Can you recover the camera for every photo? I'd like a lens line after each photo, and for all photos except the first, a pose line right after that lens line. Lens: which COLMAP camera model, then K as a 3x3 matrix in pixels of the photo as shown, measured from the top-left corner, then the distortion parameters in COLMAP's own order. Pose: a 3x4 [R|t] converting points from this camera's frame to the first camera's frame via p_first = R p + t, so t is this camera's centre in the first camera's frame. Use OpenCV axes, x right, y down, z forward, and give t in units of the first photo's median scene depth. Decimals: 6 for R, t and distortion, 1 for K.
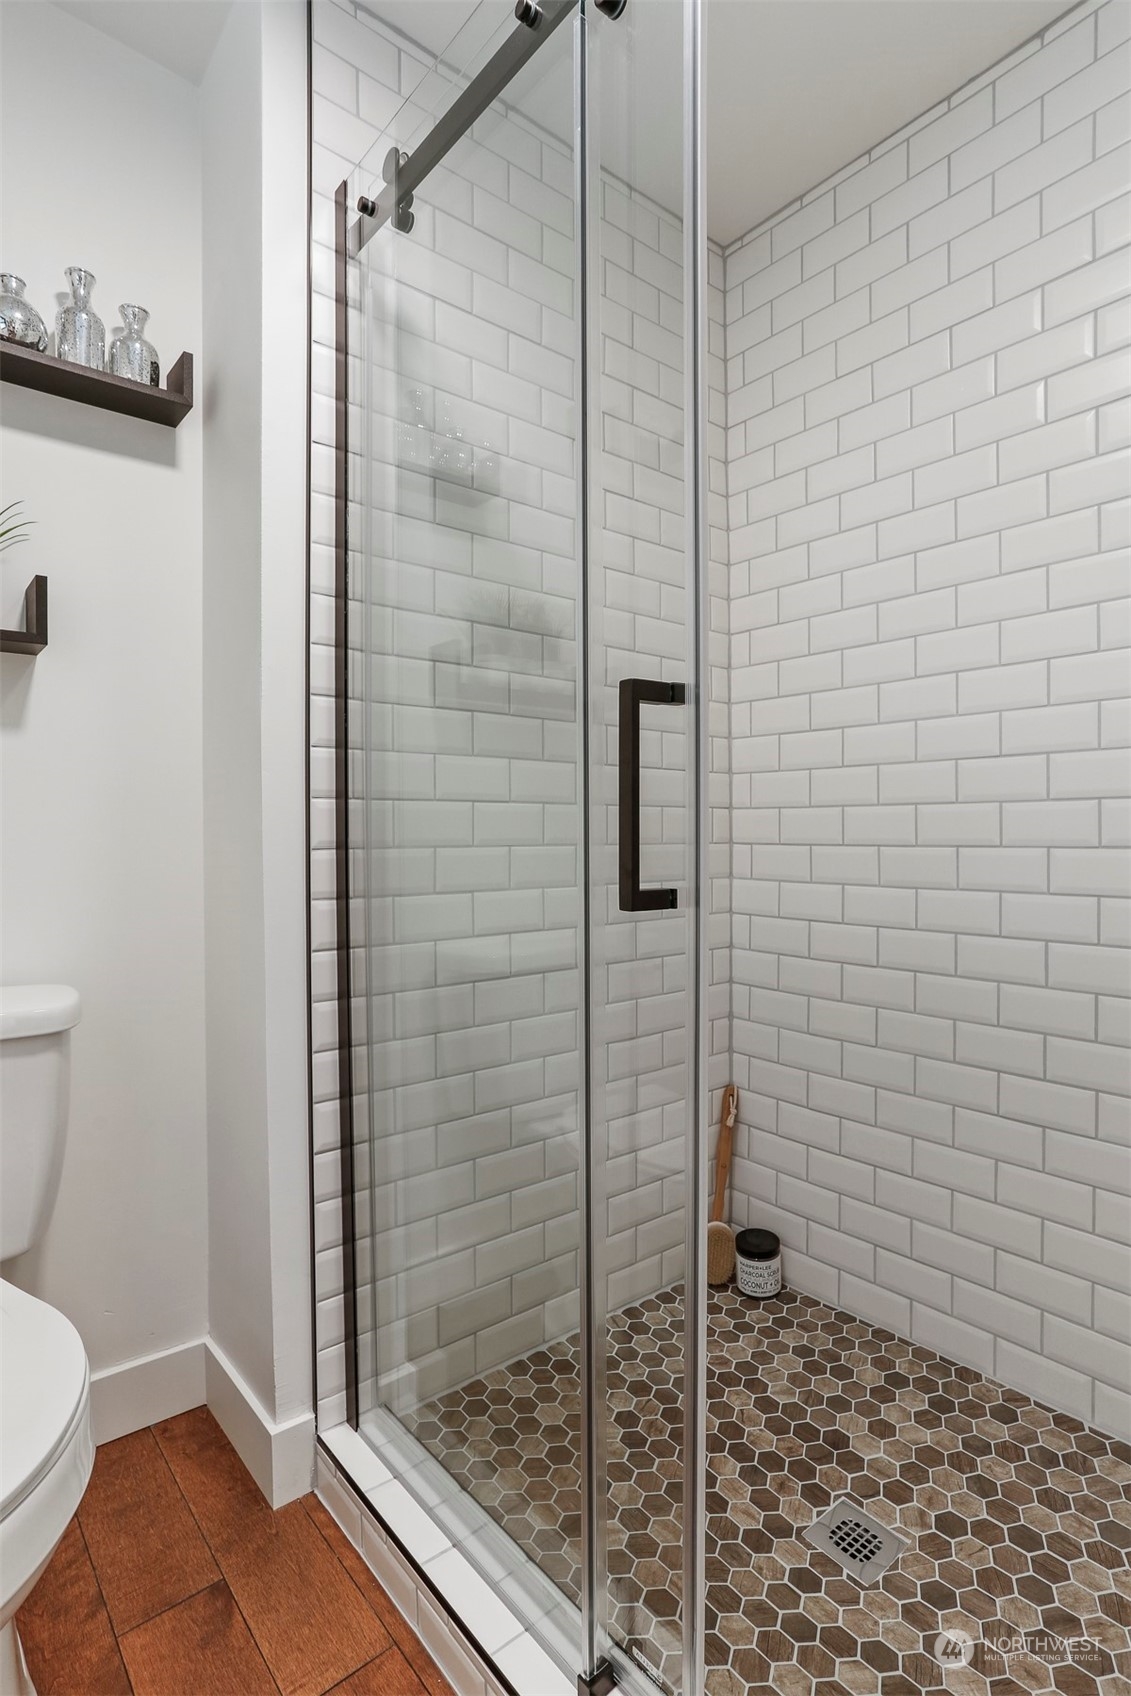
lens RADIAL K [[855.2, 0, 565.5], [0, 855.2, 848.0], [0, 0, 1]] dist [-0.030953, 0.018344]
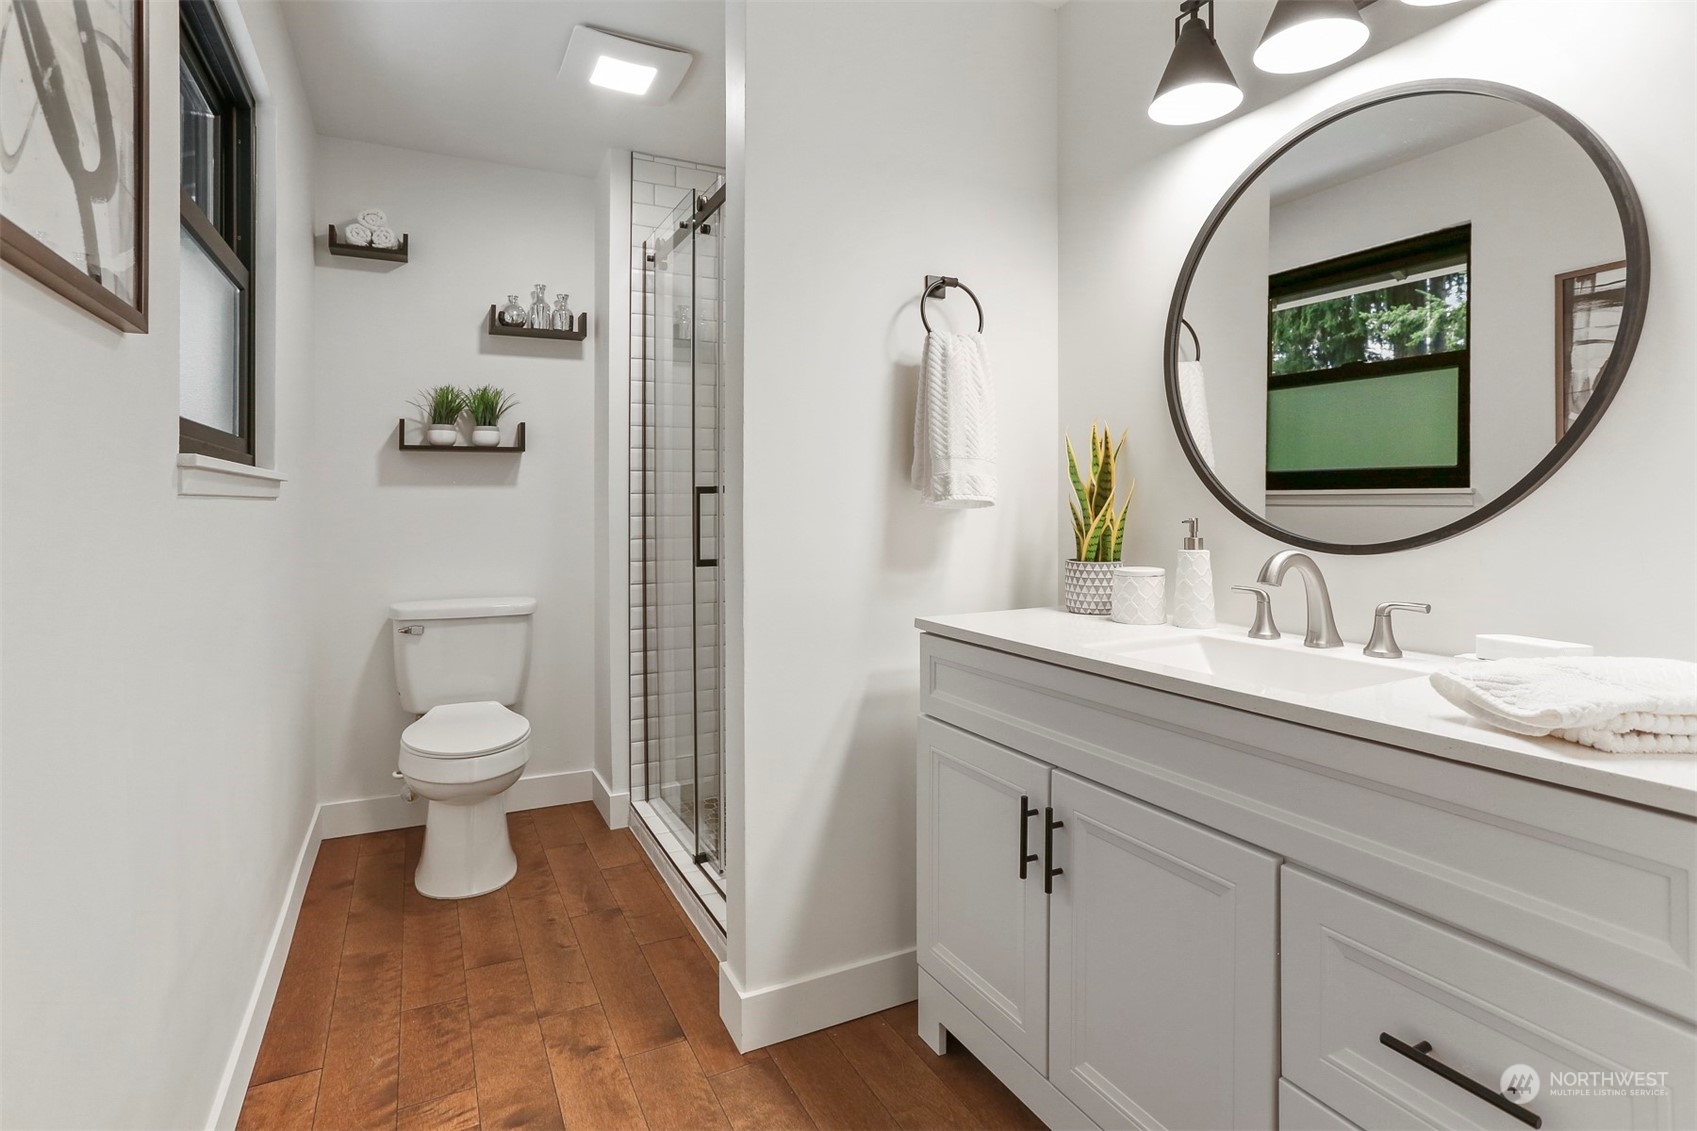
lens RADIAL K [[855.7, 0, 849.5], [0, 855.7, 524.2], [0, 0, 1]] dist [-0.030953, 0.018344]
pose [[0.973804, 0.011825, -0.227080, 0.768356], [-0.010962, 0.999927, 0.005061, -0.054998], [0.227123, -0.002440, 0.973863, -1.051097]]
